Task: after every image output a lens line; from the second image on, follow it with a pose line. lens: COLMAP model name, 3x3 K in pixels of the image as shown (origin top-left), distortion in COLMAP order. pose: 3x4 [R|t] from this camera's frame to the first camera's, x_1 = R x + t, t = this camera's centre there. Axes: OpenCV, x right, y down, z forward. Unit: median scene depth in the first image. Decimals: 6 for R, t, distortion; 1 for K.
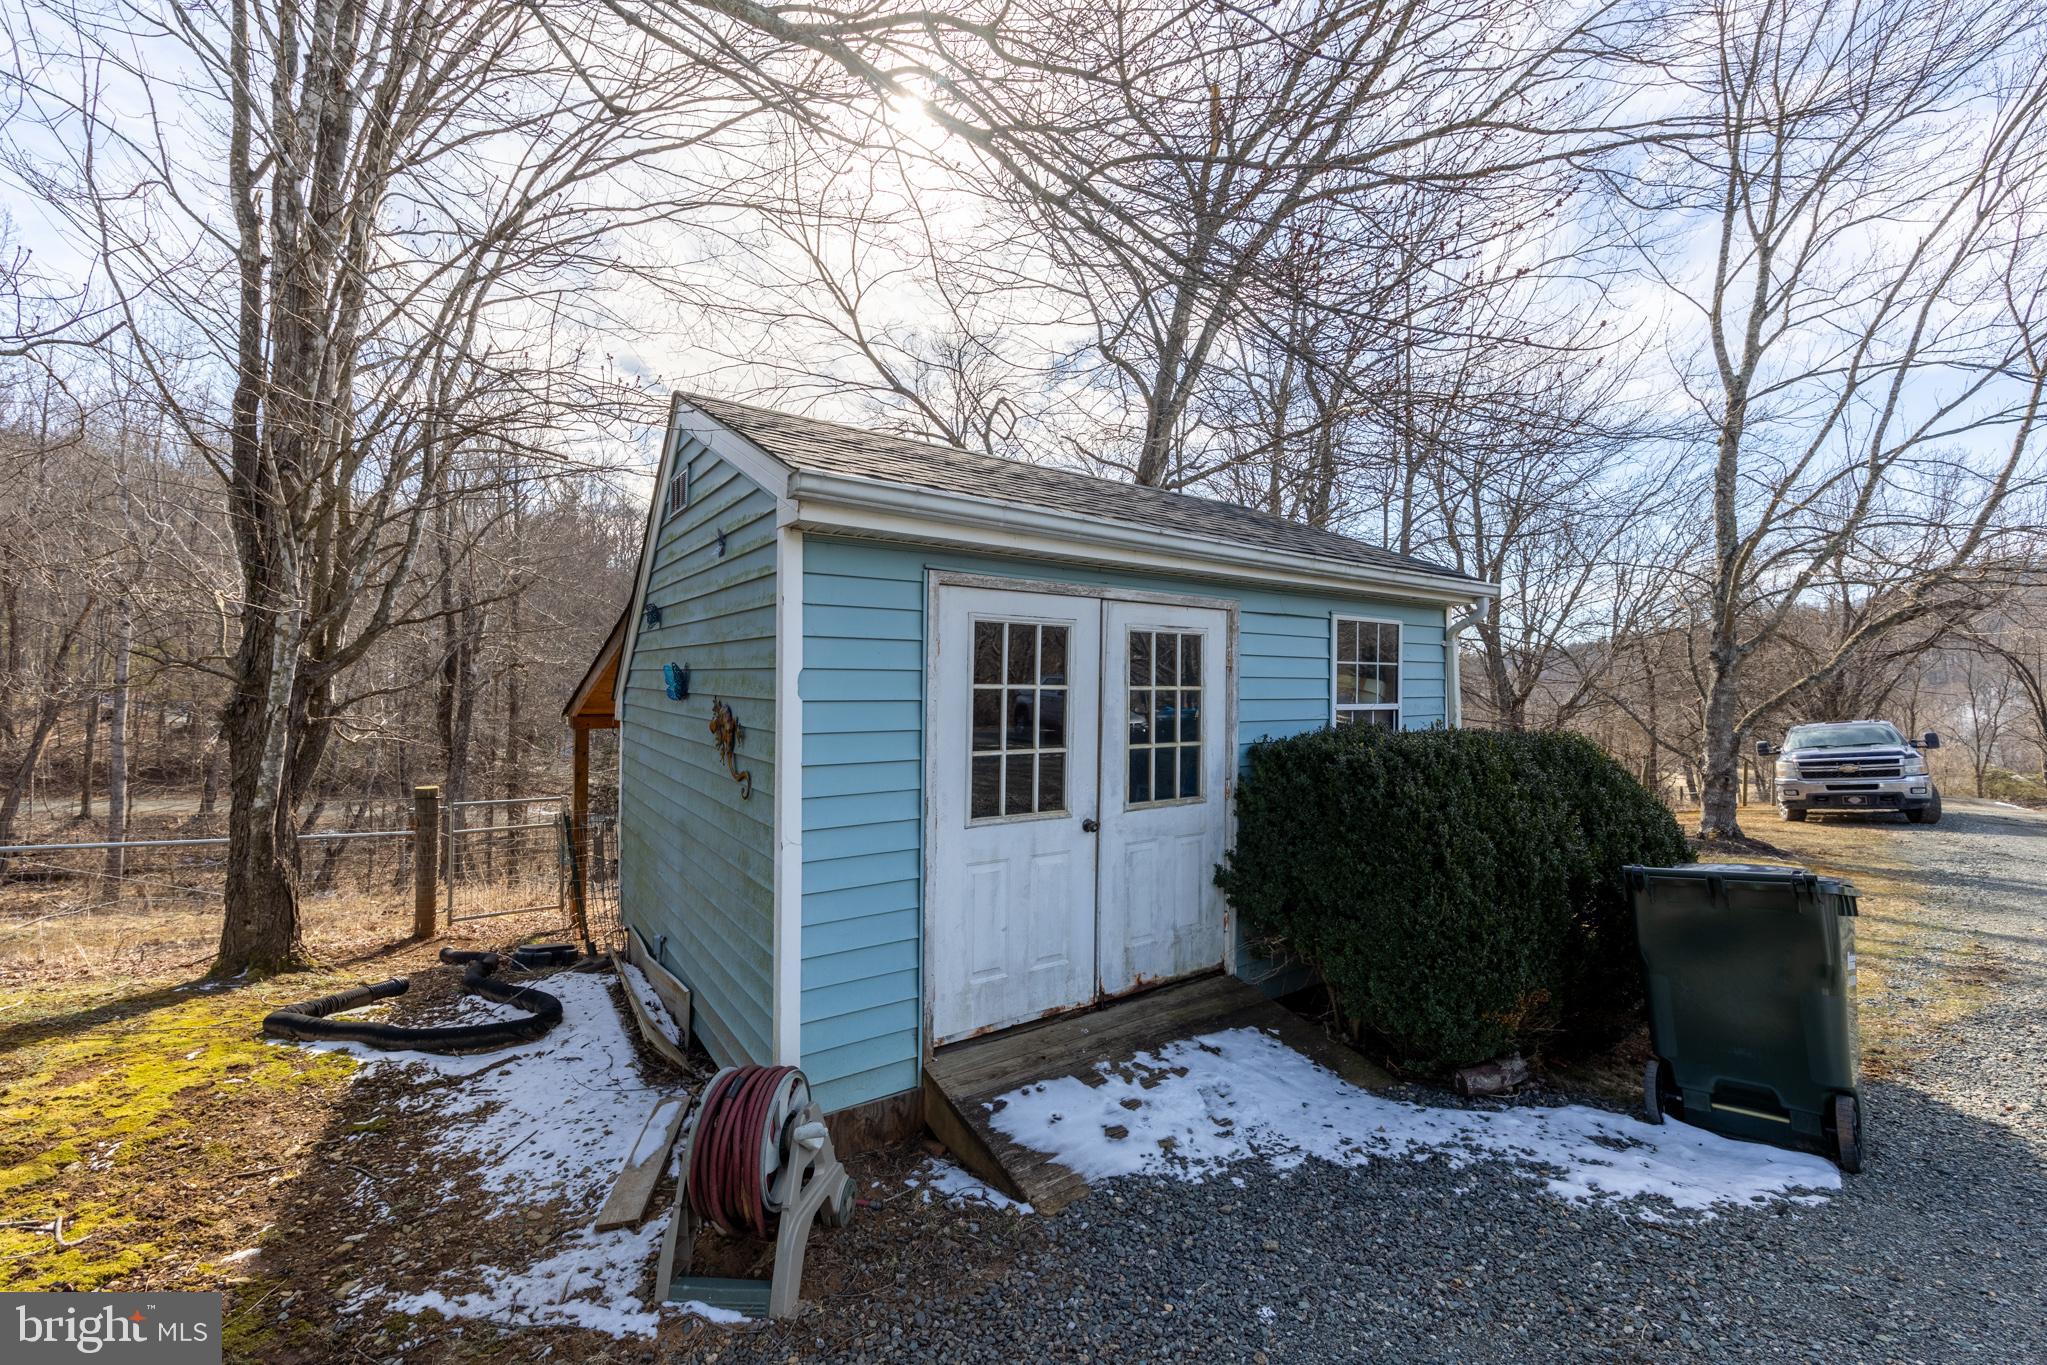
lens RADIAL K [[817.8, 0, 1022.3], [0, 817.8, 688.7], [0, 0, 1]] dist [-0.002949, -0.000201]
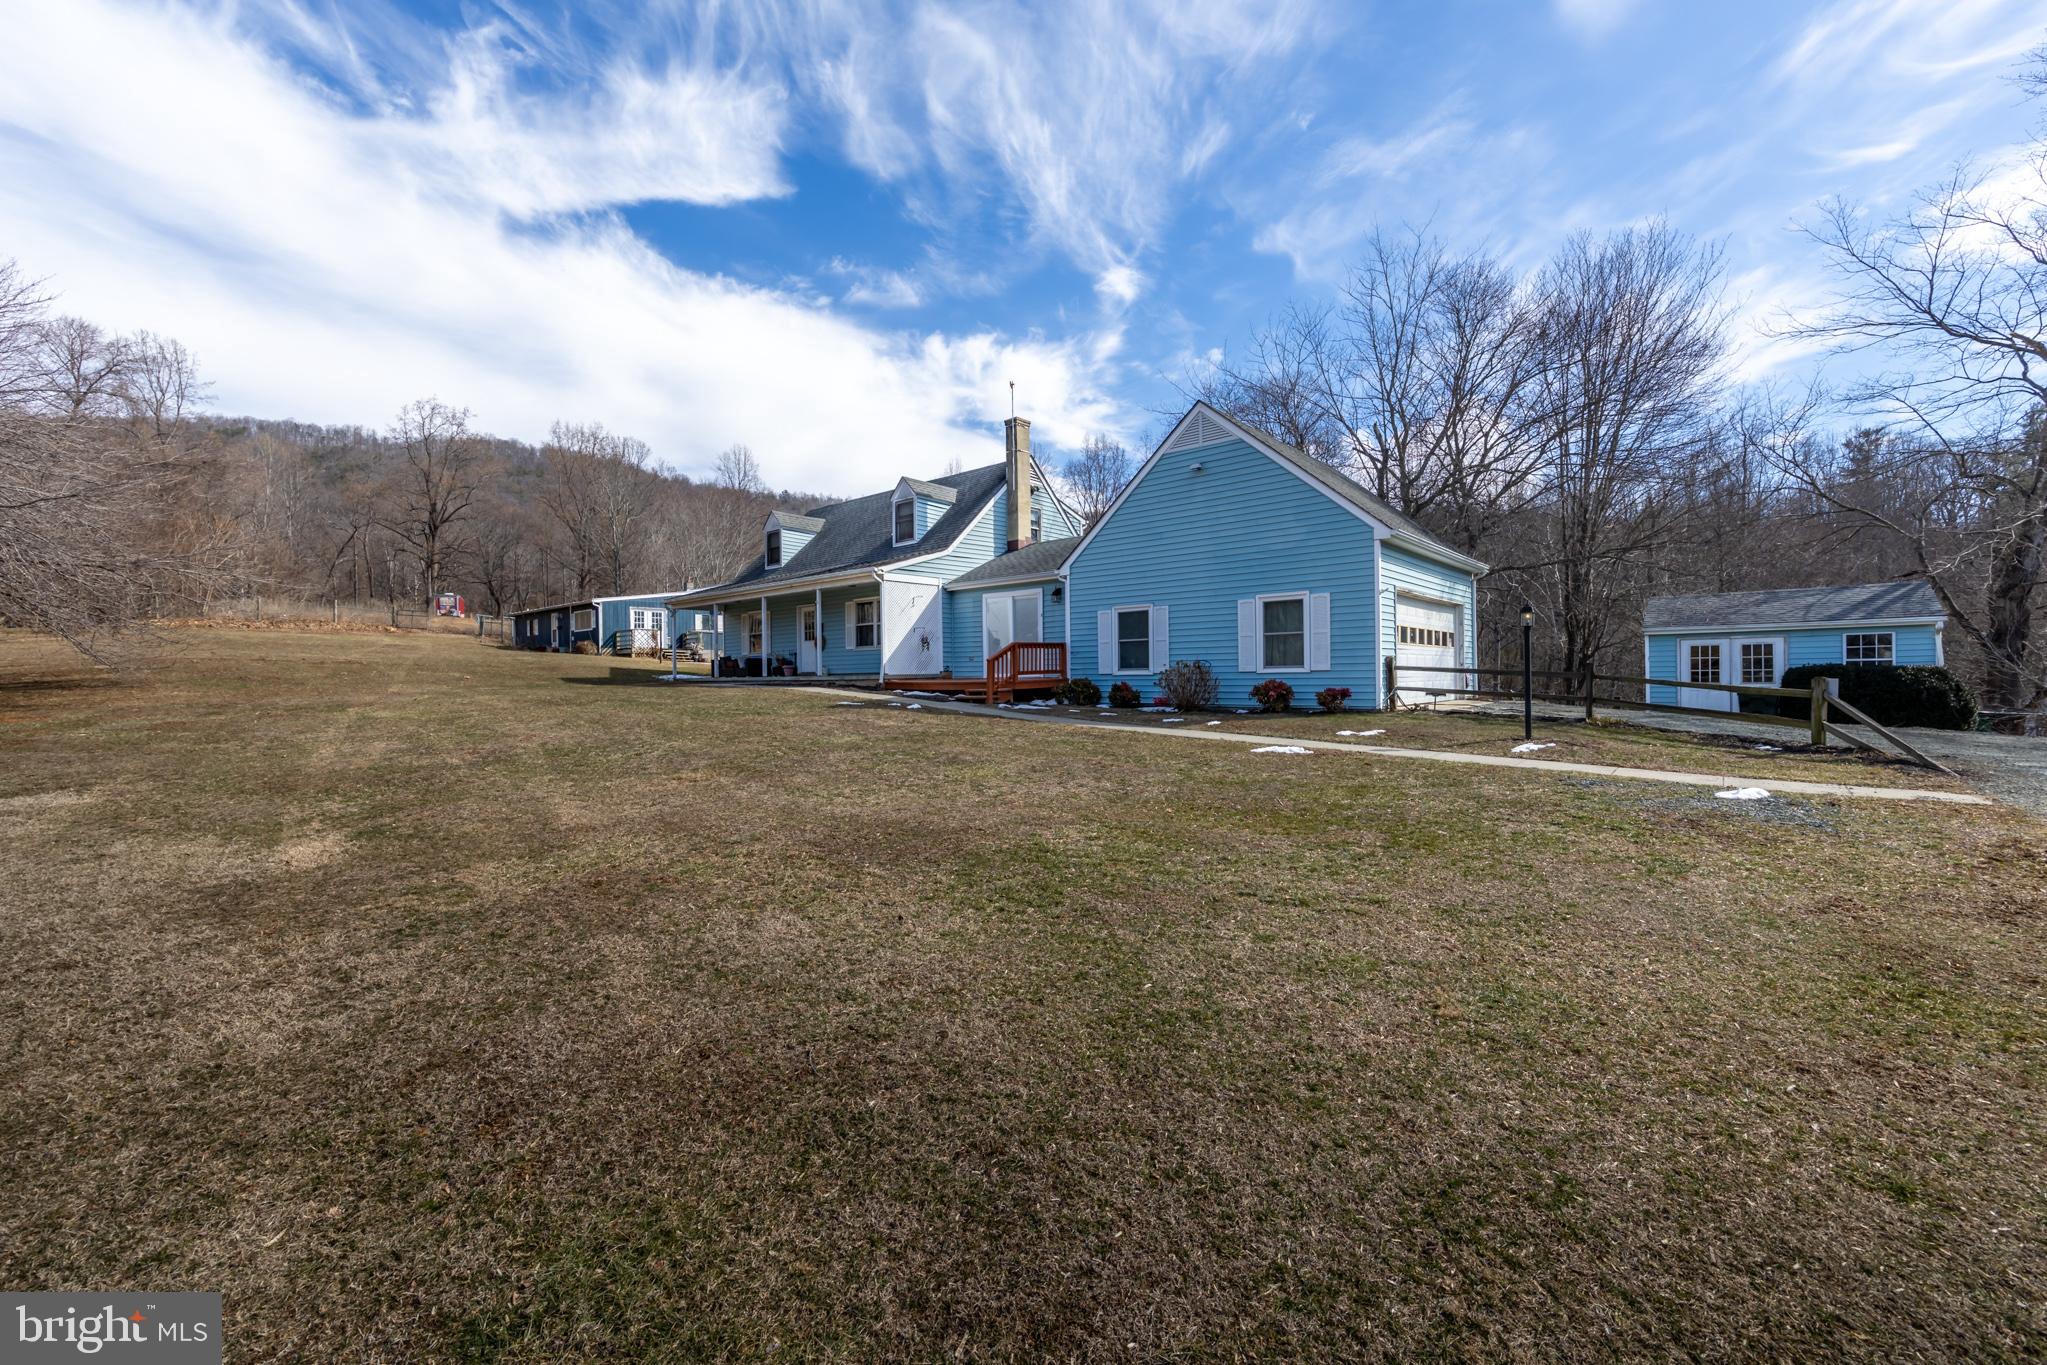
lens RADIAL K [[817.8, 0, 1018.9], [0, 817.8, 675.9], [0, 0, 1]] dist [-0.002949, -0.000201]
pose [[0.237479, -0.009038, -0.971351, 3.468321], [0.020432, 0.999782, -0.004307, 0.039847], [0.971178, -0.018824, 0.237612, -3.871525]]
